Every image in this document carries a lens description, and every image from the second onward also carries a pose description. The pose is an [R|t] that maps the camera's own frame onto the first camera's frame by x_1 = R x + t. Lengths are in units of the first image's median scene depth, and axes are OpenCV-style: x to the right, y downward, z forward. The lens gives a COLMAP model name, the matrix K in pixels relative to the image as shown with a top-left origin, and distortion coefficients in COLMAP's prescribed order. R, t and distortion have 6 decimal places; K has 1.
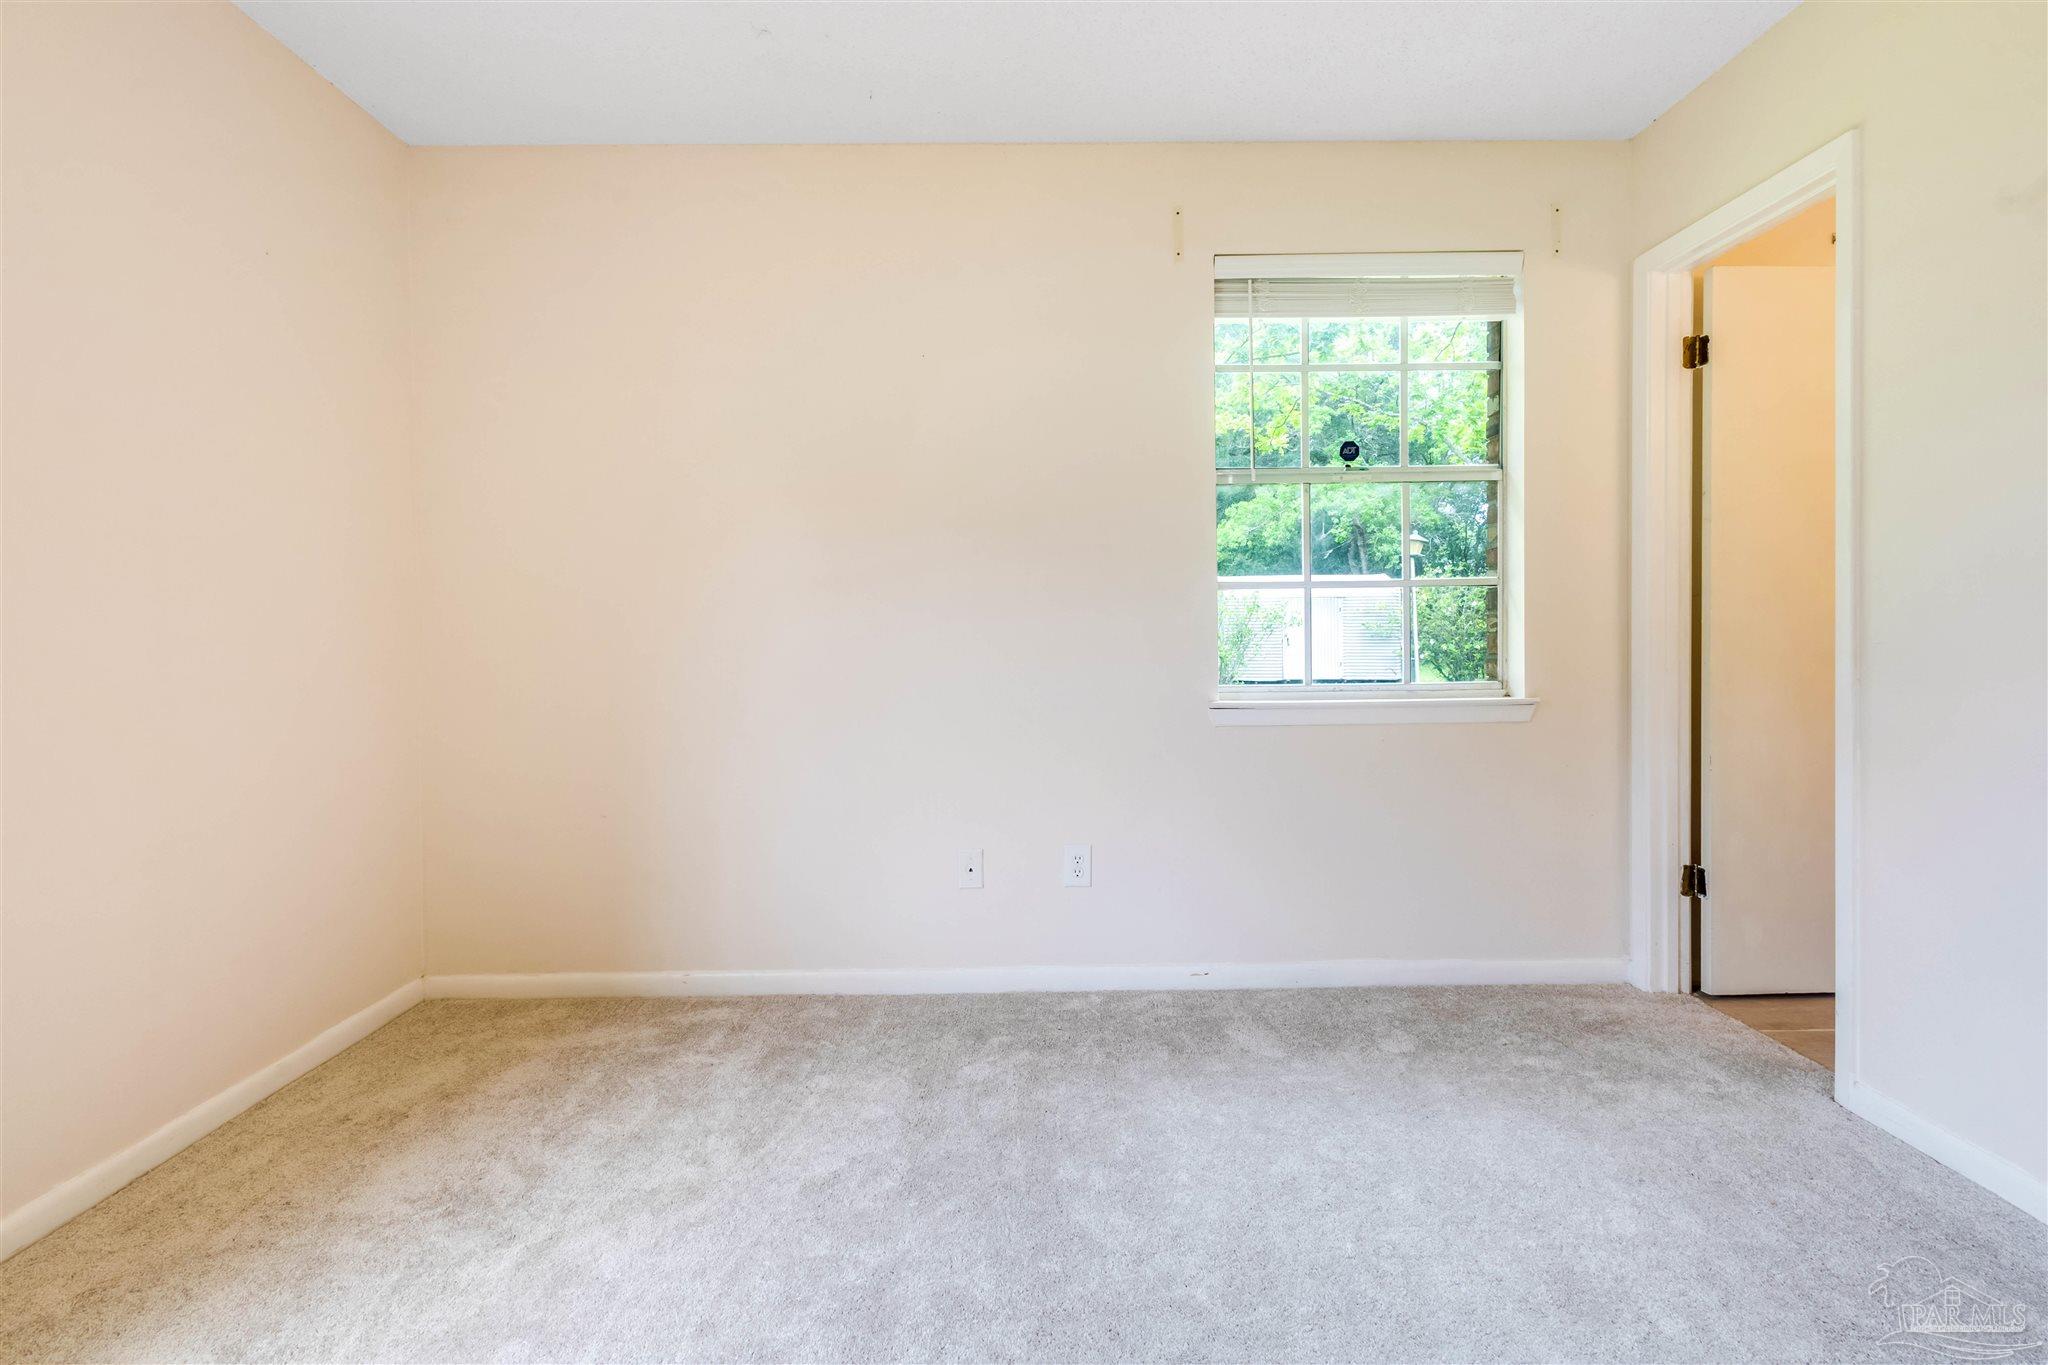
lens RADIAL K [[967.7, 0, 1020.0], [0, 967.7, 672.4], [0, 0, 1]] dist [0.004590, -0.000906]
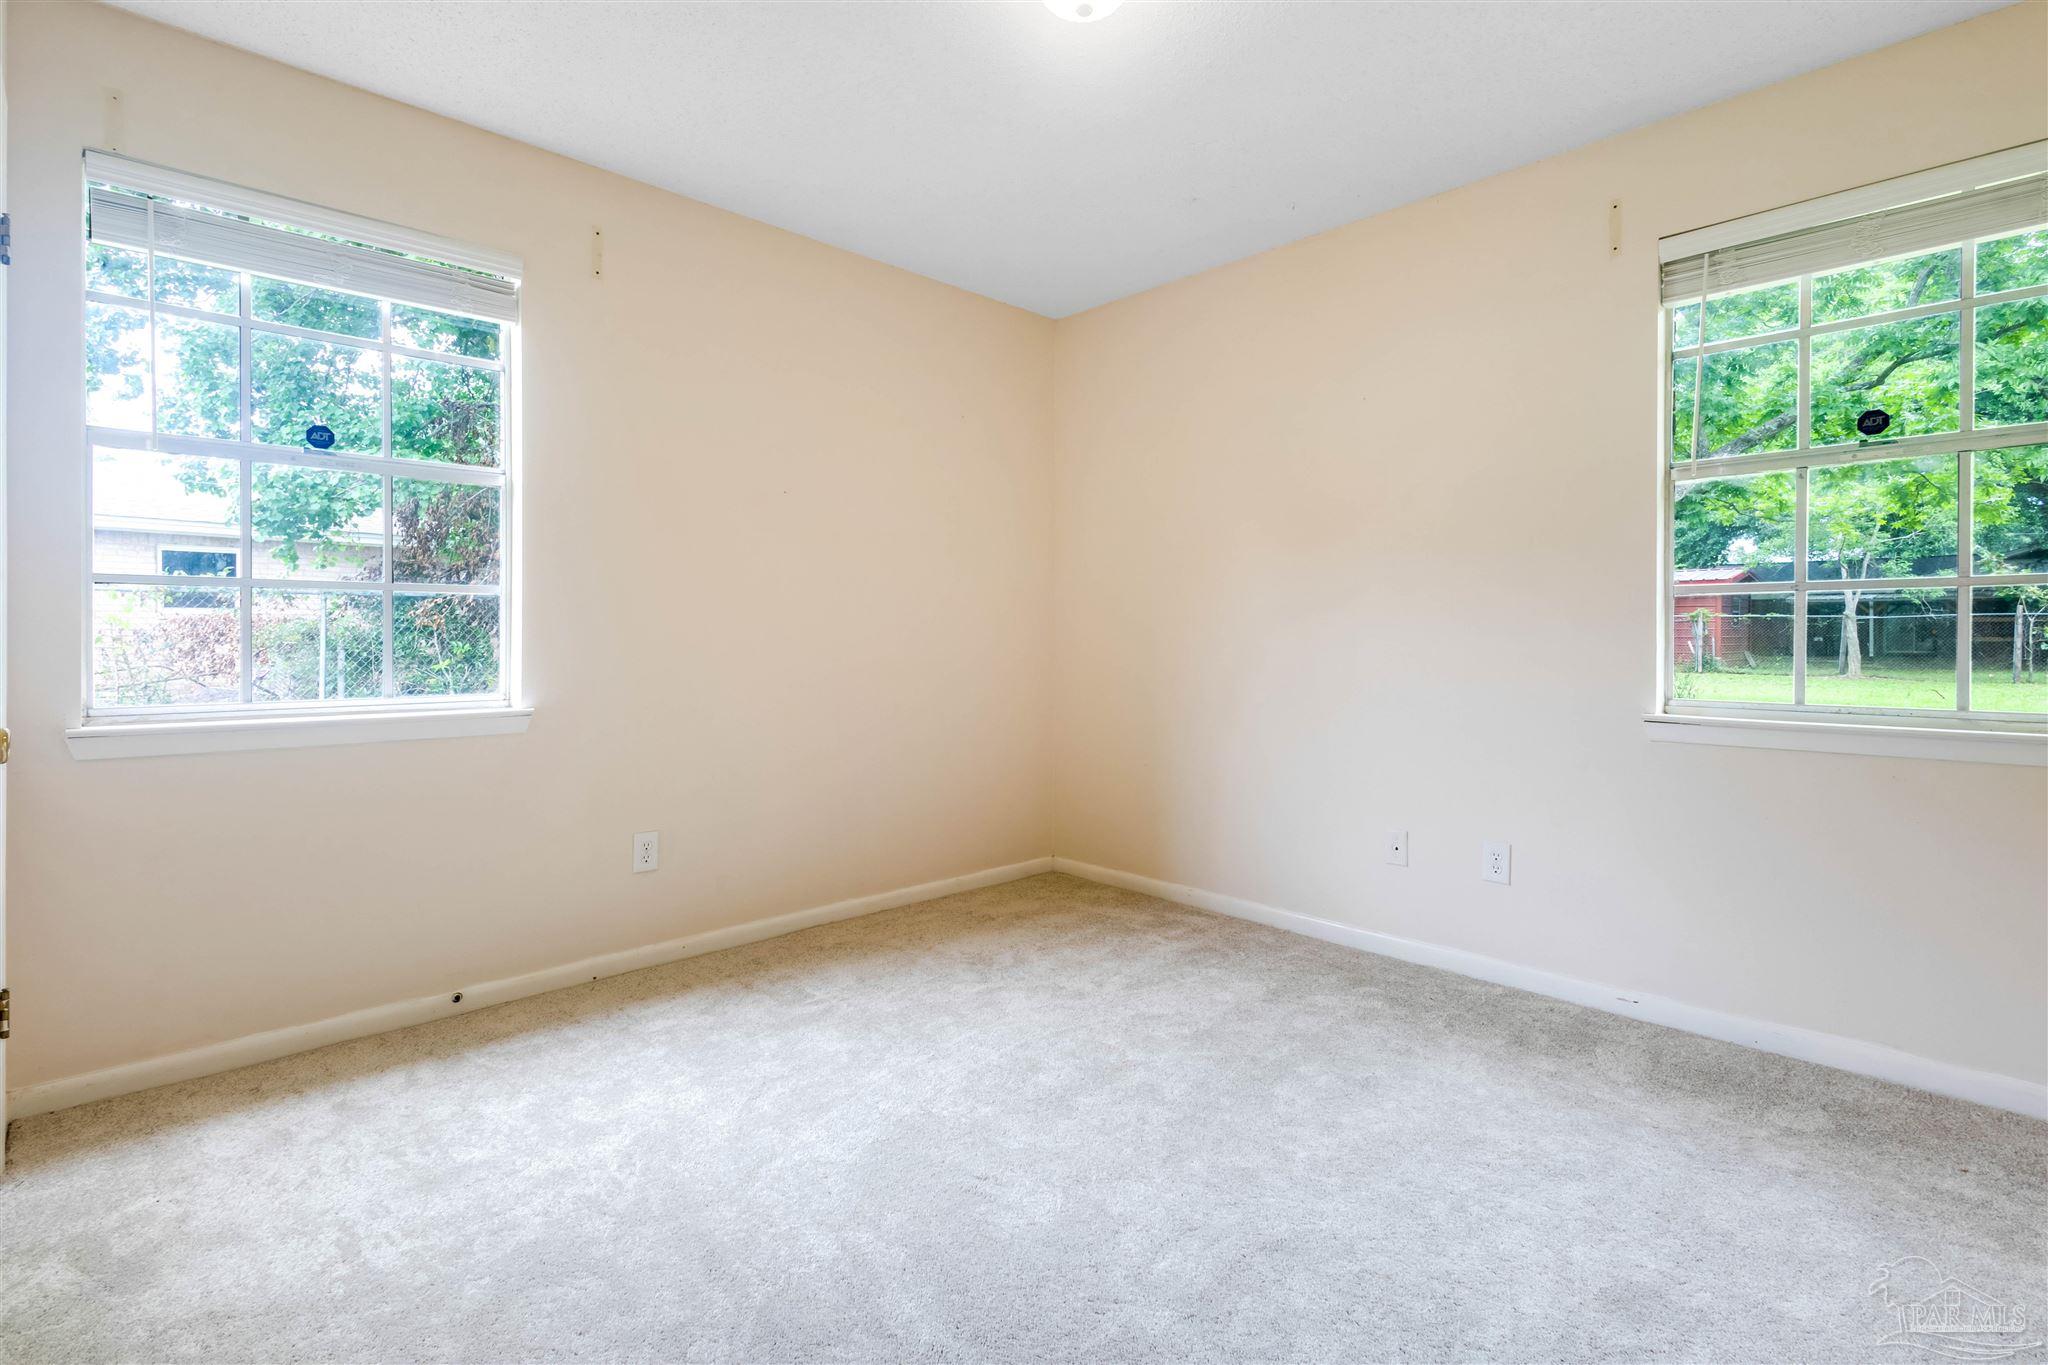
lens RADIAL K [[967.7, 0, 1020.0], [0, 967.7, 672.4], [0, 0, 1]] dist [0.004590, -0.000906]
pose [[0.679723, 0.041420, -0.732299, 0.539329], [-0.040294, 0.999005, 0.019105, -0.003299], [0.732361, 0.016521, 0.680716, -0.100163]]
